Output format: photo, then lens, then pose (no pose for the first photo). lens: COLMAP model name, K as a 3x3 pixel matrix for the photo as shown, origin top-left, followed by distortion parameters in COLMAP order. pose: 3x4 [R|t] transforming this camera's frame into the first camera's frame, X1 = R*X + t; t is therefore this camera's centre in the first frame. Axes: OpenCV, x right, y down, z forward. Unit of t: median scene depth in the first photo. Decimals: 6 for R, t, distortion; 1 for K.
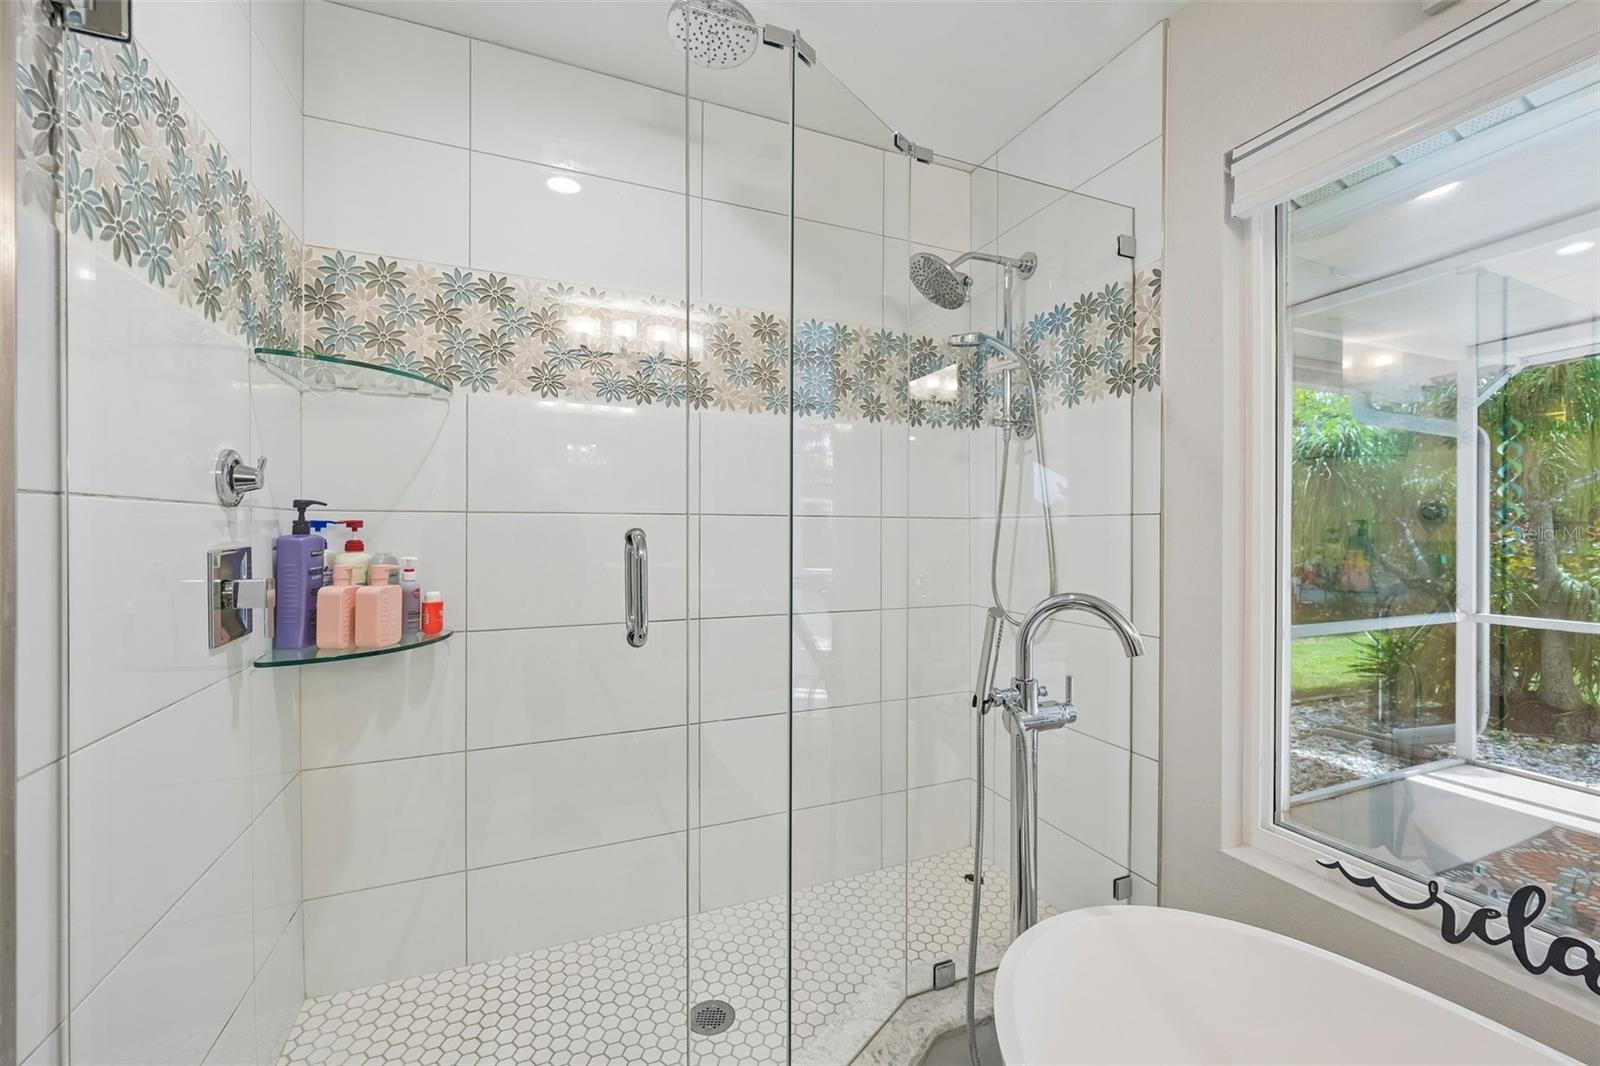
lens RADIAL K [[635.0, 0, 802.4], [0, 635.0, 531.6], [0, 0, 1]] dist [-0.000366, 0.000507]
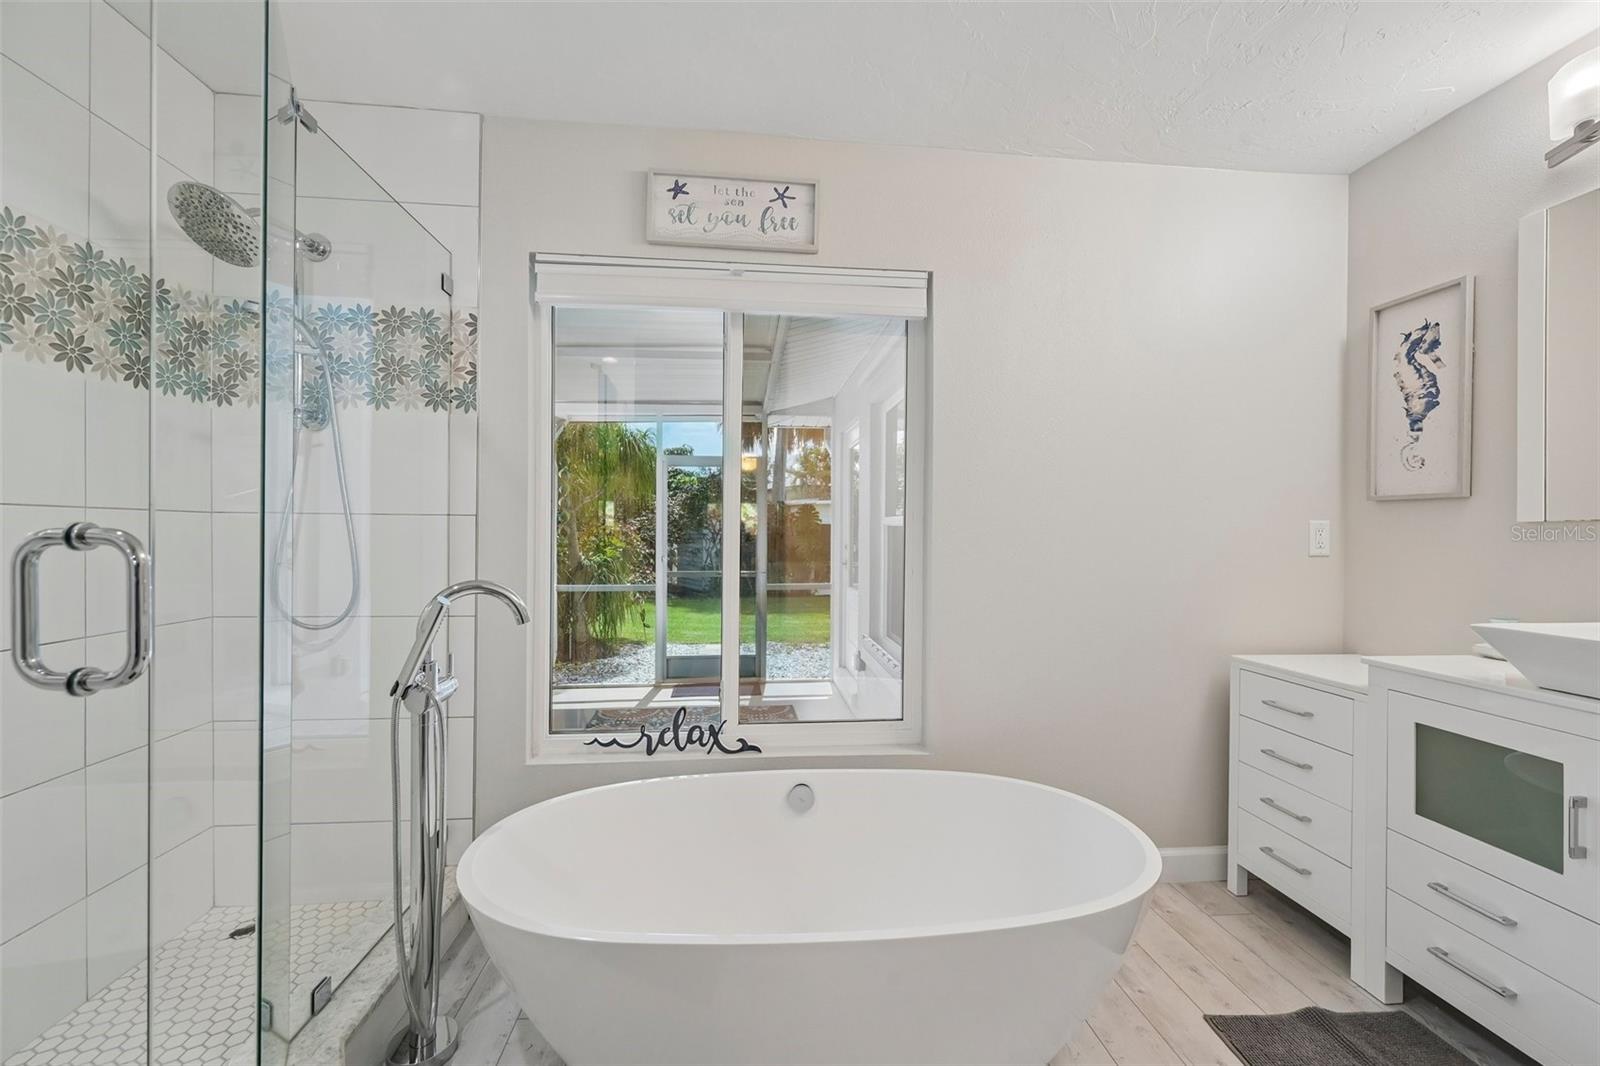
lens RADIAL K [[635.0, 0, 810.4], [0, 635.0, 536.0], [0, 0, 1]] dist [-0.000366, 0.000507]
pose [[0.285771, -0.006906, 0.958273, -0.407675], [-0.005559, 0.999945, 0.008864, -0.002305], [-0.958282, -0.007860, 0.285716, 0.027247]]
